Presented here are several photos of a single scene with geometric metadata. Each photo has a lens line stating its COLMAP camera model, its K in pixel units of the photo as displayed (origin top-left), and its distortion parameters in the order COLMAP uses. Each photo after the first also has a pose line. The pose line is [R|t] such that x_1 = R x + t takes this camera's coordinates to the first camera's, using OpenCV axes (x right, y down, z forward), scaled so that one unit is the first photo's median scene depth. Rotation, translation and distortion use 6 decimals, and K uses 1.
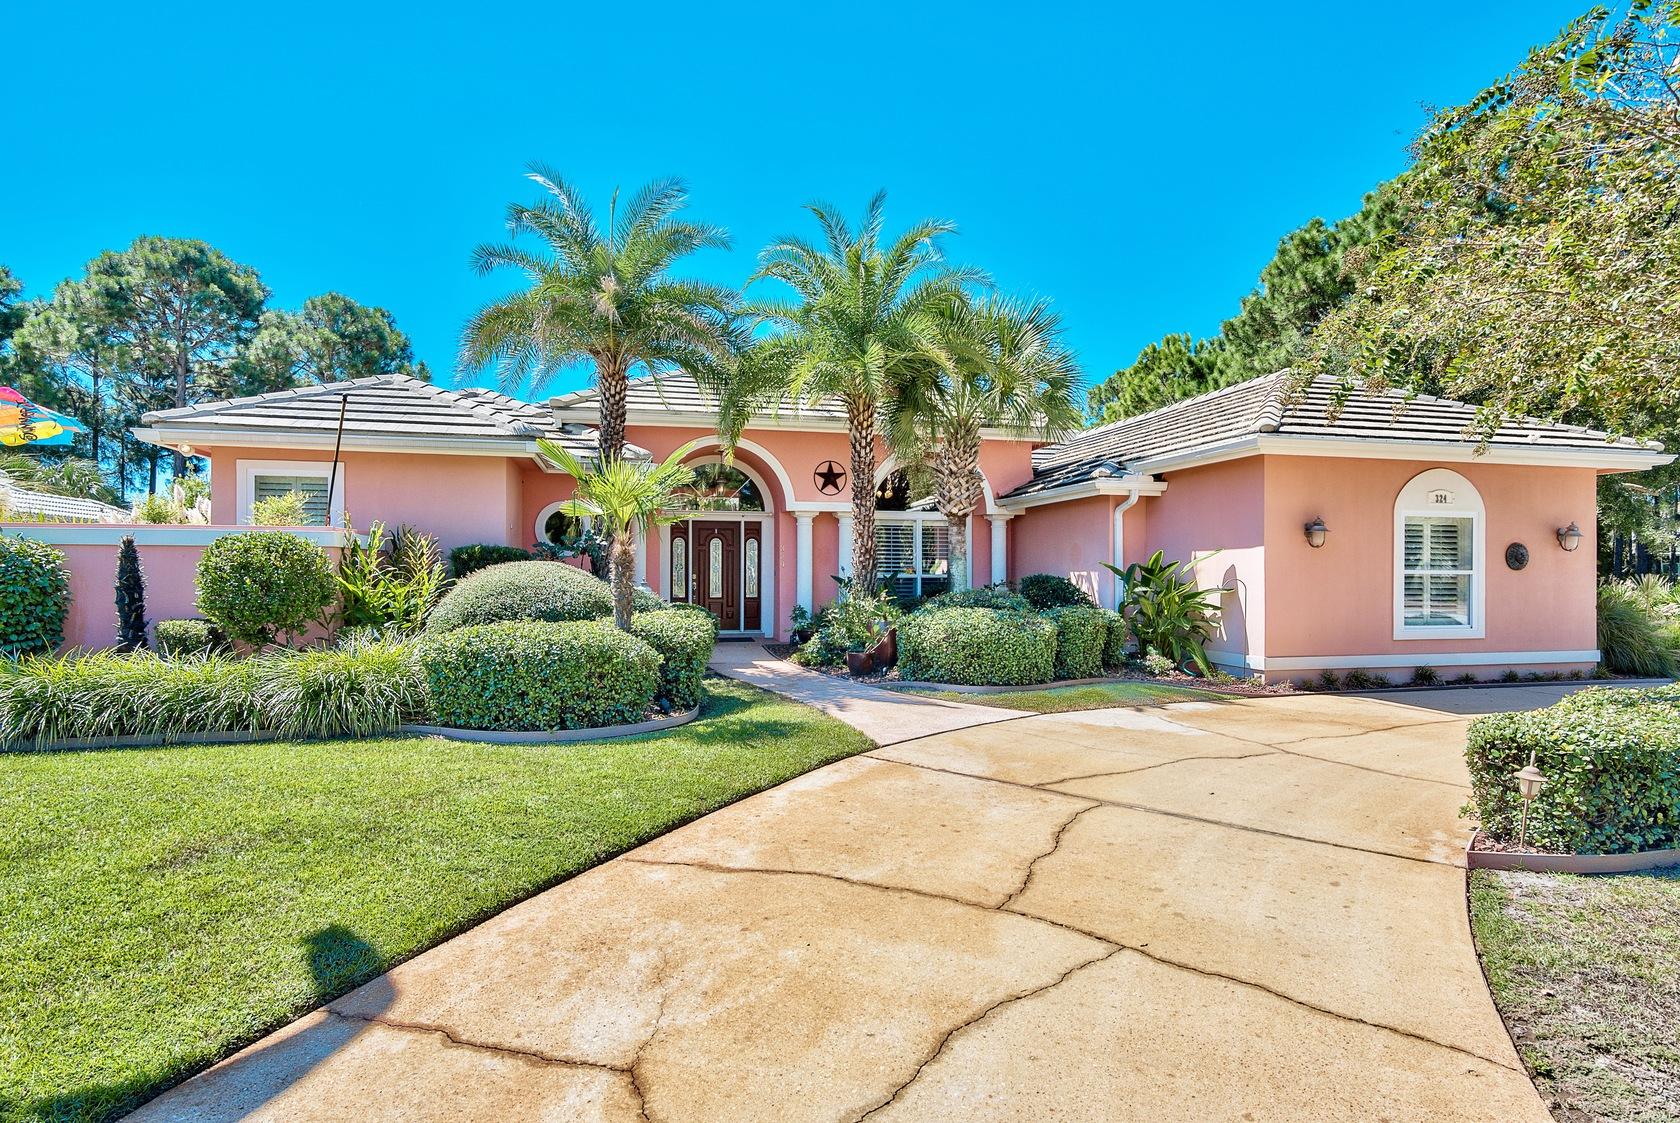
lens RADIAL K [[866.8, 0, 840.2], [0, 866.8, 557.2], [0, 0, 1]] dist [-0.011914, 0.000860]
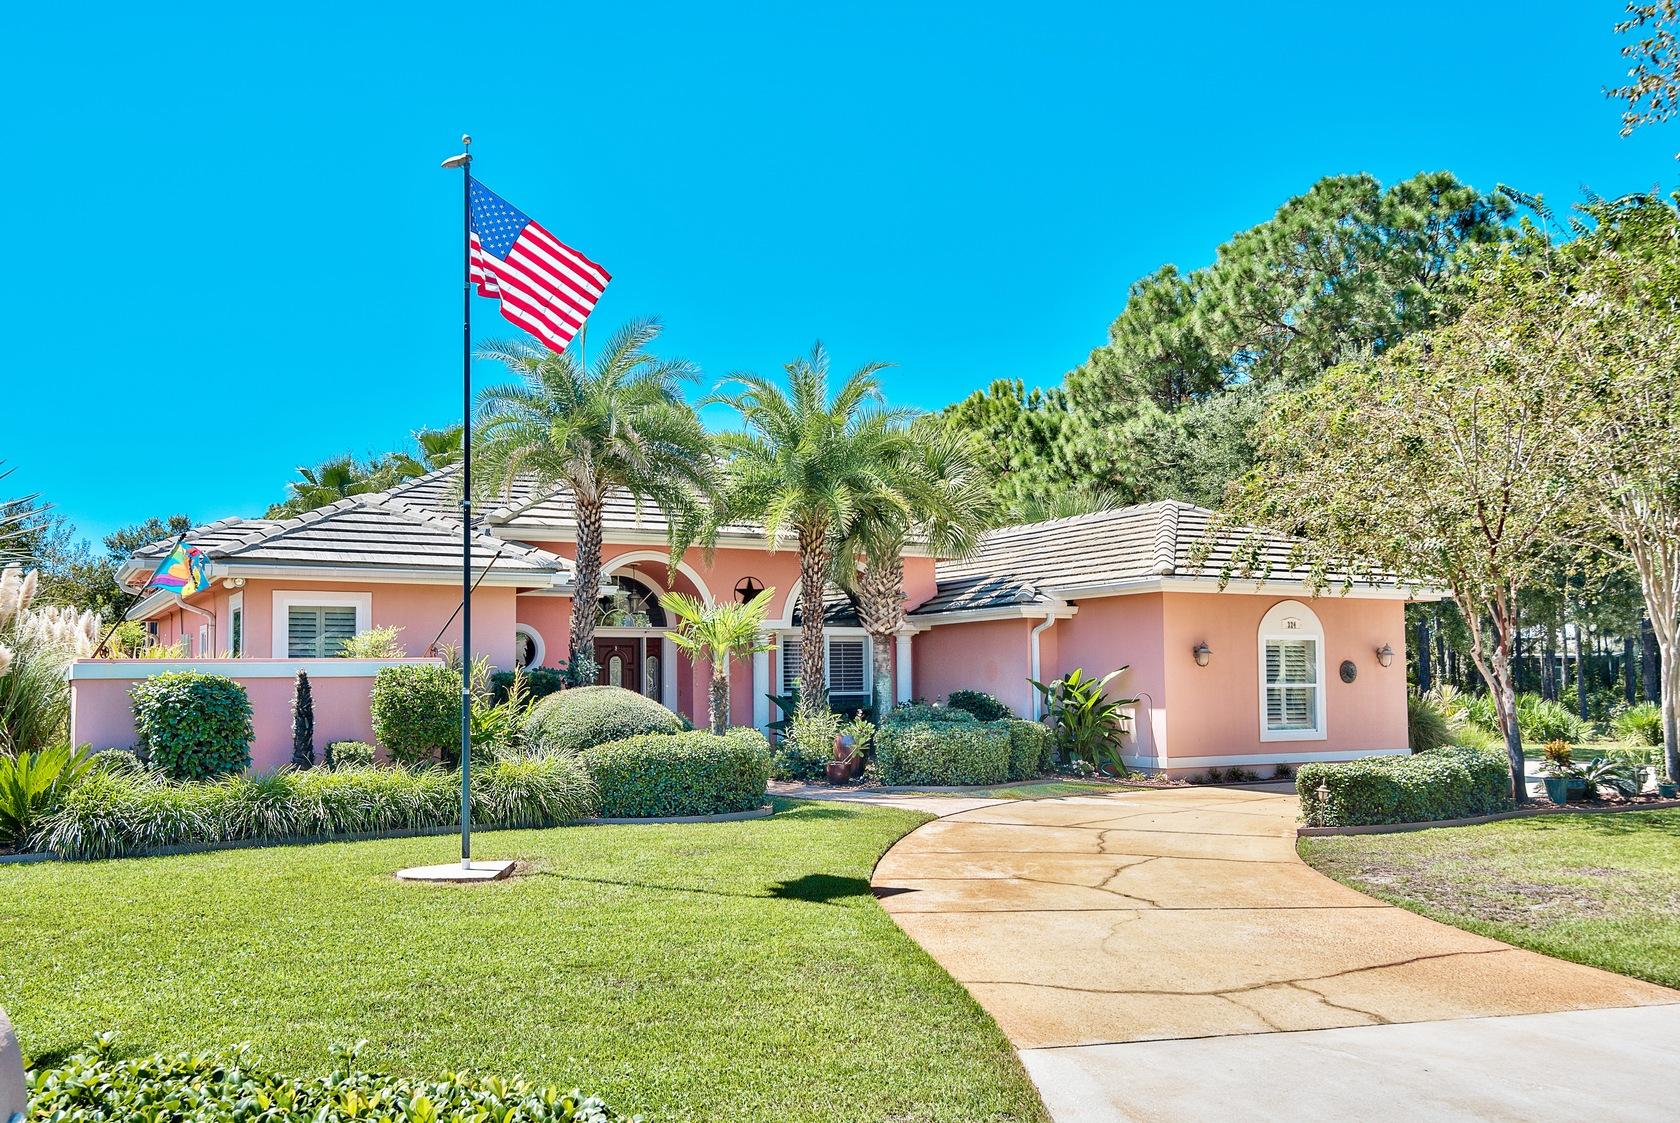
lens RADIAL K [[1593.4, 0, 840.8], [0, 1593.4, 567.3], [0, 0, 1]] dist [0.086305, 0.000000]
pose [[0.950082, 0.009990, 0.311839, -0.546514], [0.007704, 0.998431, -0.055457, -0.025079], [-0.311904, 0.055091, 0.948515, -0.847466]]
